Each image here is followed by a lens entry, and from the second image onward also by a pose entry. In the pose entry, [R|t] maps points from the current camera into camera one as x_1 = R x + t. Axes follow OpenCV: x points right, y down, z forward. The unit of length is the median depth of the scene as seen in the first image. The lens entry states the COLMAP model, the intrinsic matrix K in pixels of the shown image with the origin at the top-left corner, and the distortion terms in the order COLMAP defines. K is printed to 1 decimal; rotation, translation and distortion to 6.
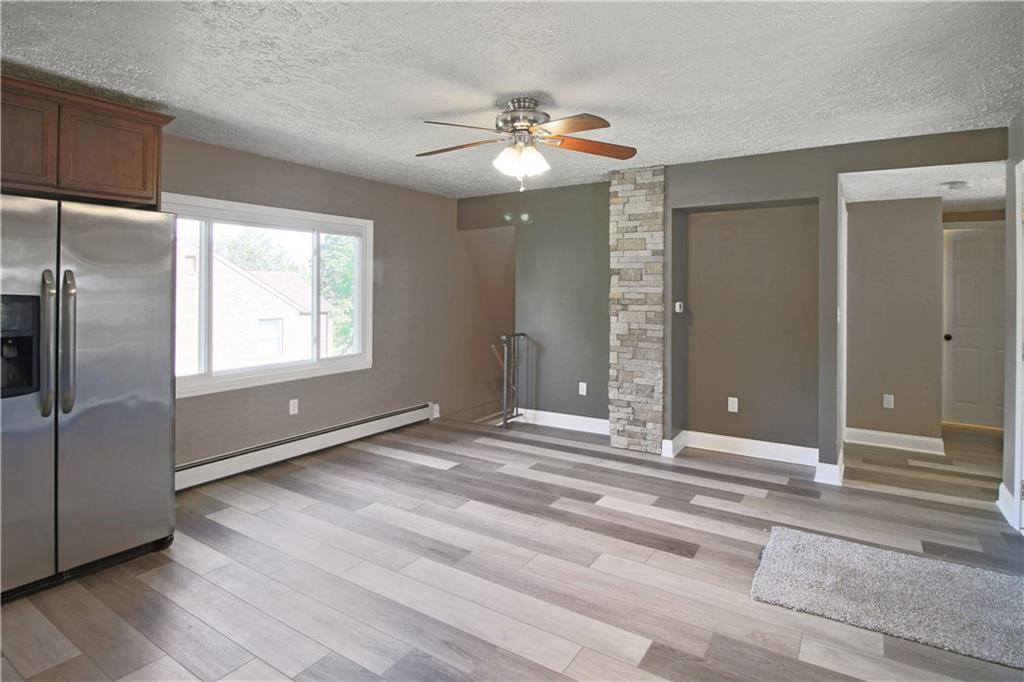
lens RADIAL K [[541.1, 0, 513.7], [0, 541.1, 289.0], [0, 0, 1]] dist [-0.011986, -0.001118]
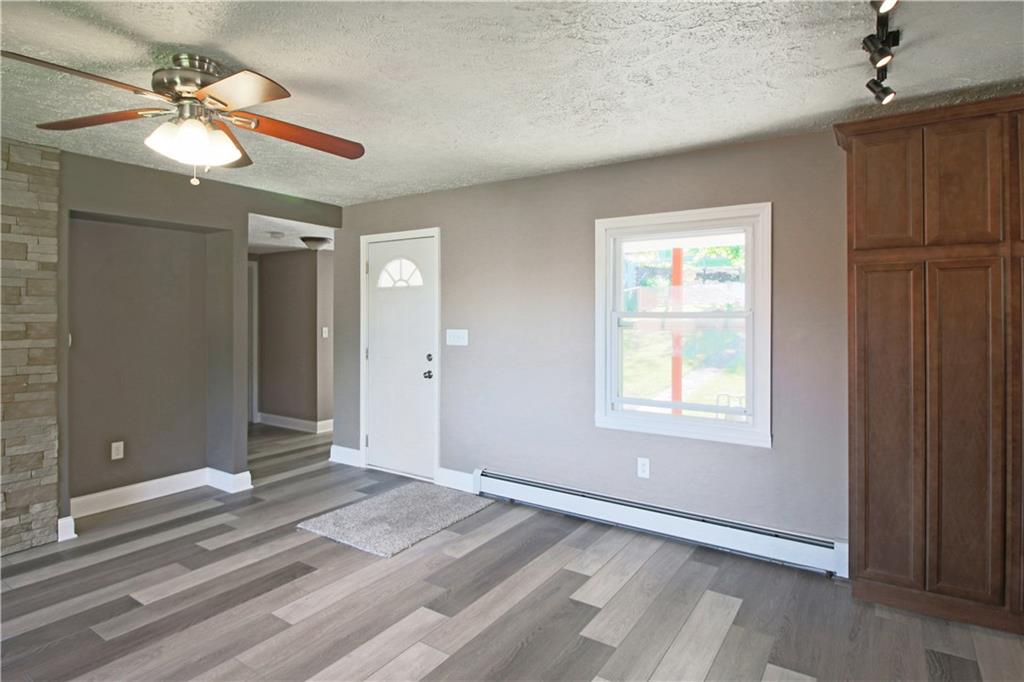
lens RADIAL K [[547.9, 0, 514.2], [0, 547.9, 313.9], [0, 0, 1]] dist [-0.003272, -0.001179]
pose [[0.015941, -0.005521, 0.999858, -0.570100], [-0.001213, 0.999984, 0.005541, -0.010238], [-0.999872, -0.001302, 0.015934, 0.451792]]
